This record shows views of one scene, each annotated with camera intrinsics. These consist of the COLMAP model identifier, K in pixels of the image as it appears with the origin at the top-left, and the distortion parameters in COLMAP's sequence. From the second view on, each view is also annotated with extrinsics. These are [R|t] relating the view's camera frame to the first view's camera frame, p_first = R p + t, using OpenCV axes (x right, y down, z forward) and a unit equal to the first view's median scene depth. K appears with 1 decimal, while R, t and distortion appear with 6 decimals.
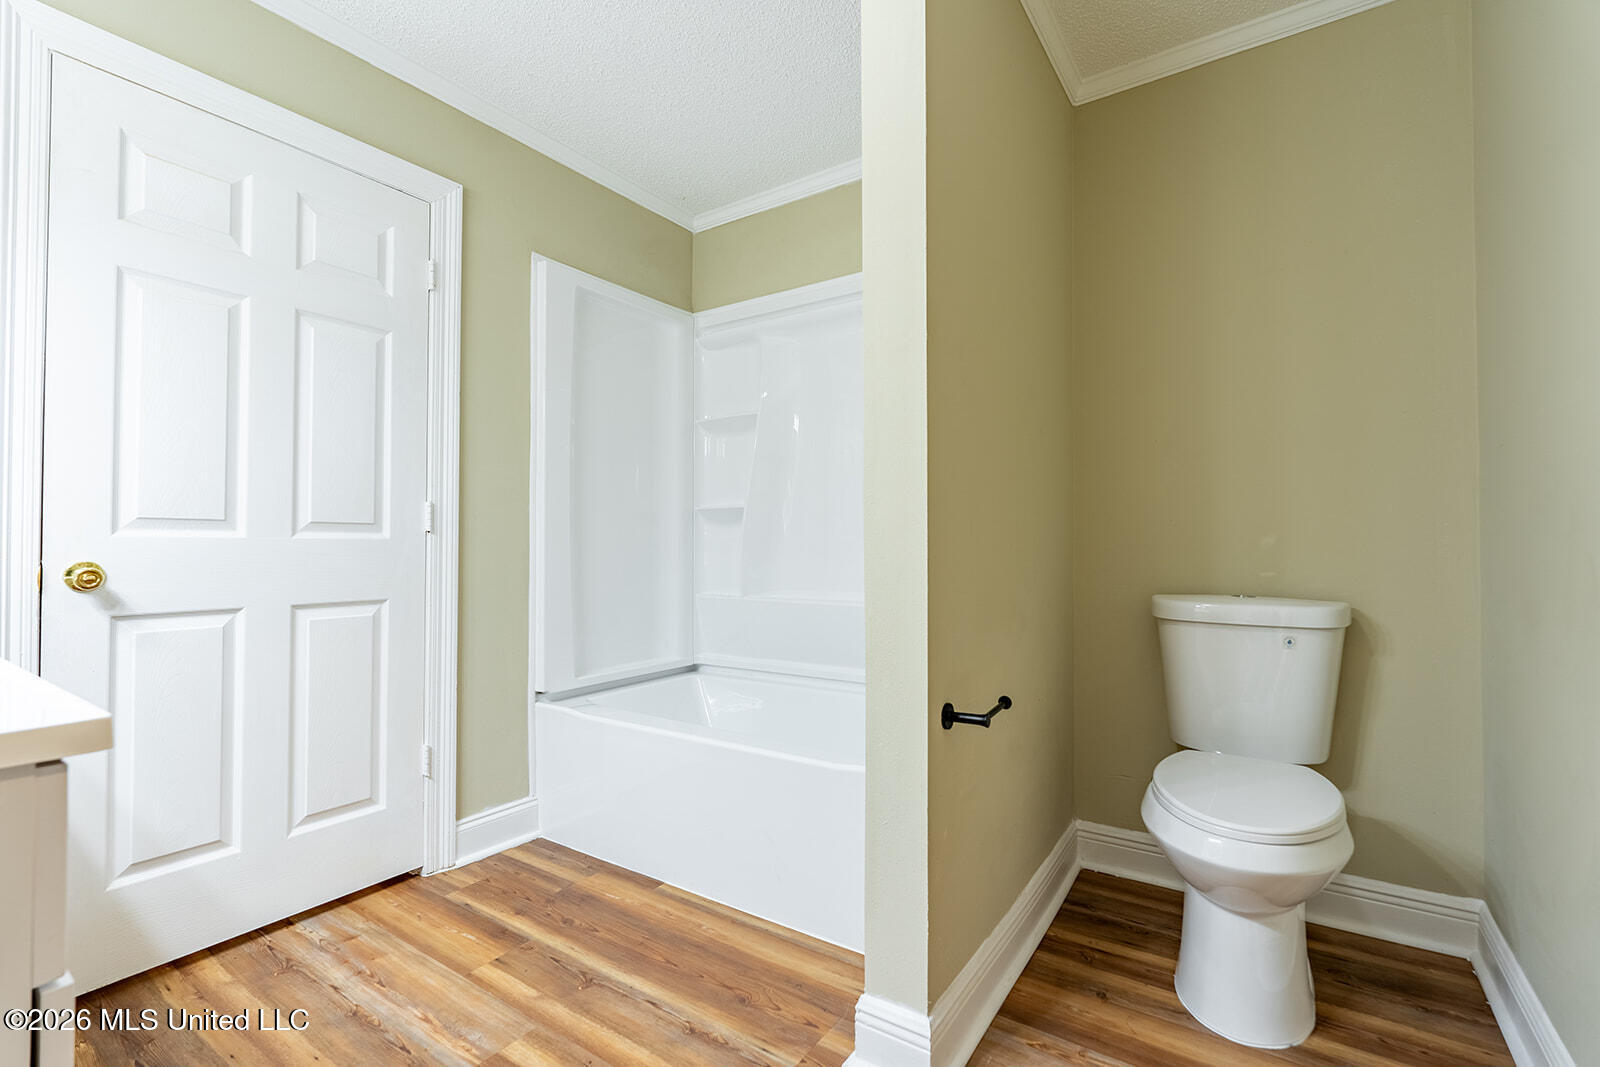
lens RADIAL K [[709.6, 0, 809.3], [0, 709.6, 534.3], [0, 0, 1]] dist [0.000728, 0.000002]
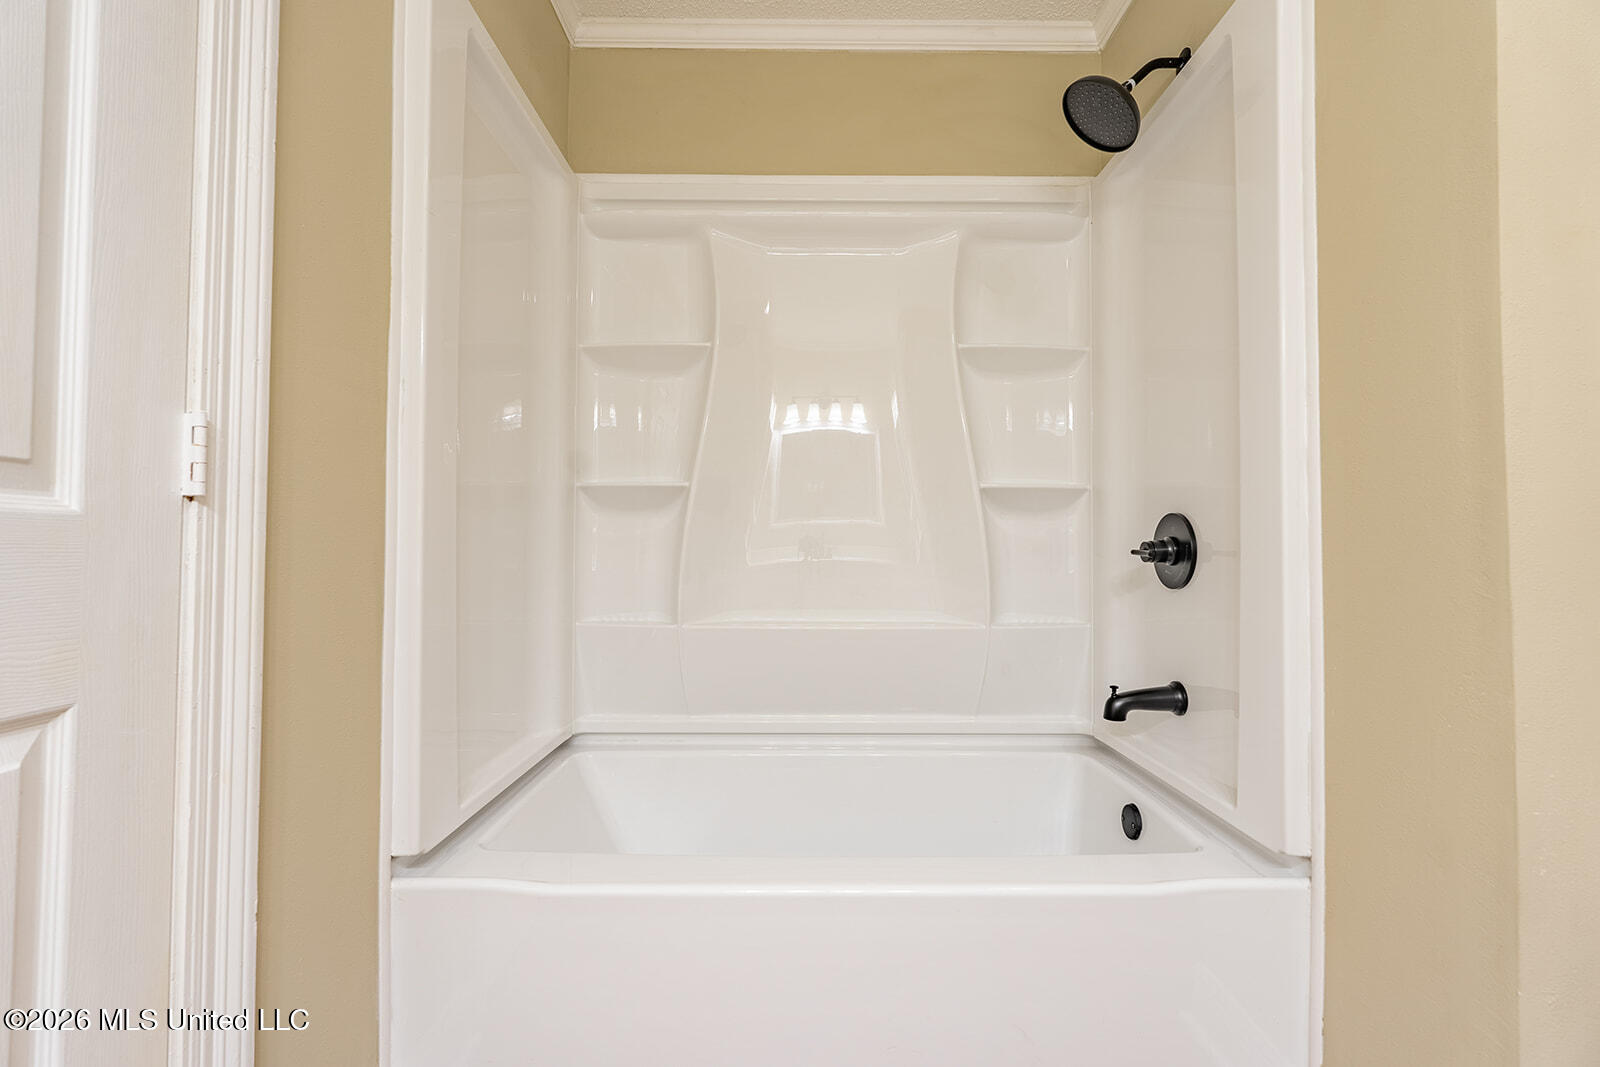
lens RADIAL K [[697.4, 0, 800.8], [0, 697.4, 528.5], [0, 0, 1]] dist [-0.003940, -0.000135]
pose [[0.827130, 0.015455, 0.561799, -0.474869], [-0.008429, 0.999851, -0.015096, 0.013923], [-0.561948, 0.007751, 0.827136, 0.538536]]
